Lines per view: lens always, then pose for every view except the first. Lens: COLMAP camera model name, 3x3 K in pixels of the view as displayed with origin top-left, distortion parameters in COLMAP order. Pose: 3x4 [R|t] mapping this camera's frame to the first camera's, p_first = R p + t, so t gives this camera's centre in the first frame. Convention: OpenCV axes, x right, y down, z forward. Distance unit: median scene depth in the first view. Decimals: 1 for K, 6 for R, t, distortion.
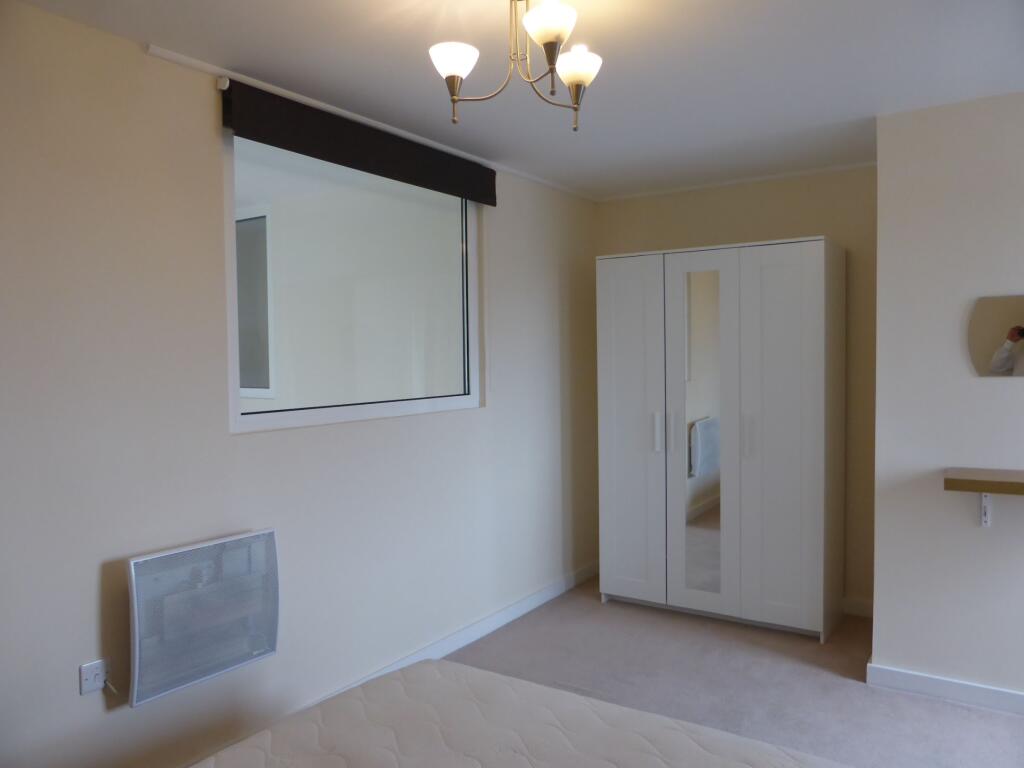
lens RADIAL K [[745.5, 0, 511.3], [0, 745.5, 377.6], [0, 0, 1]] dist [-0.056881, 0.029371]
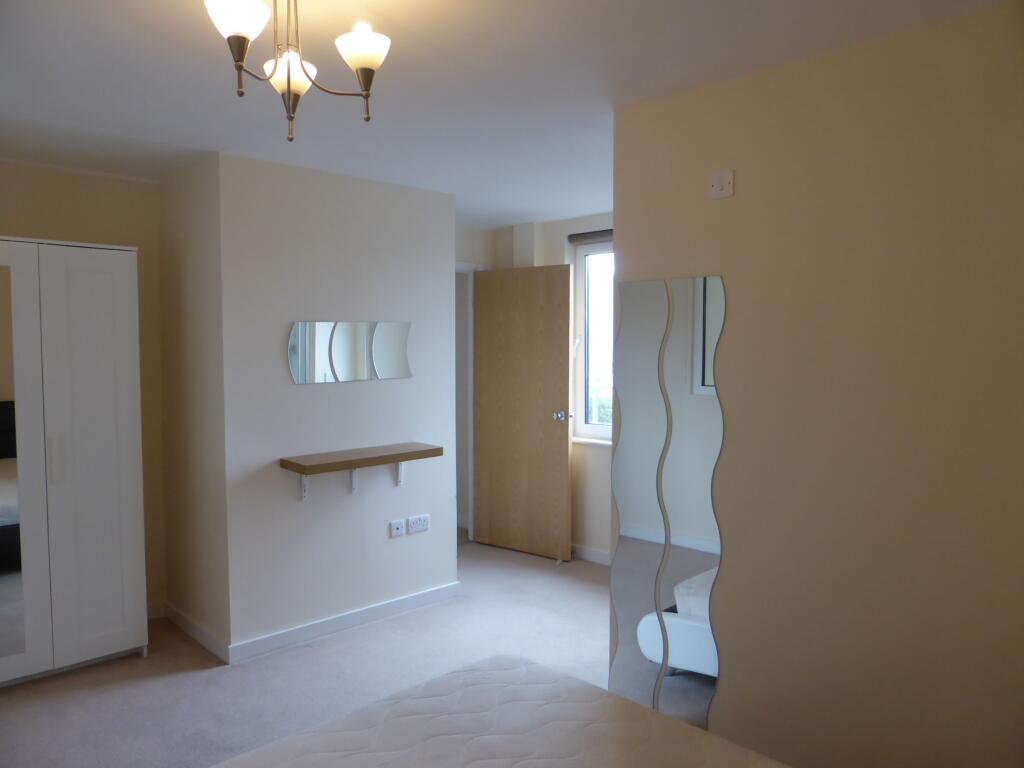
lens RADIAL K [[745.5, 0, 512.4], [0, 745.5, 385.7], [0, 0, 1]] dist [-0.056881, 0.029371]
pose [[0.213141, -0.040683, 0.976174, -0.446673], [0.029838, 0.998938, 0.035116, -0.026930], [-0.976566, 0.021642, 0.214129, 0.303011]]
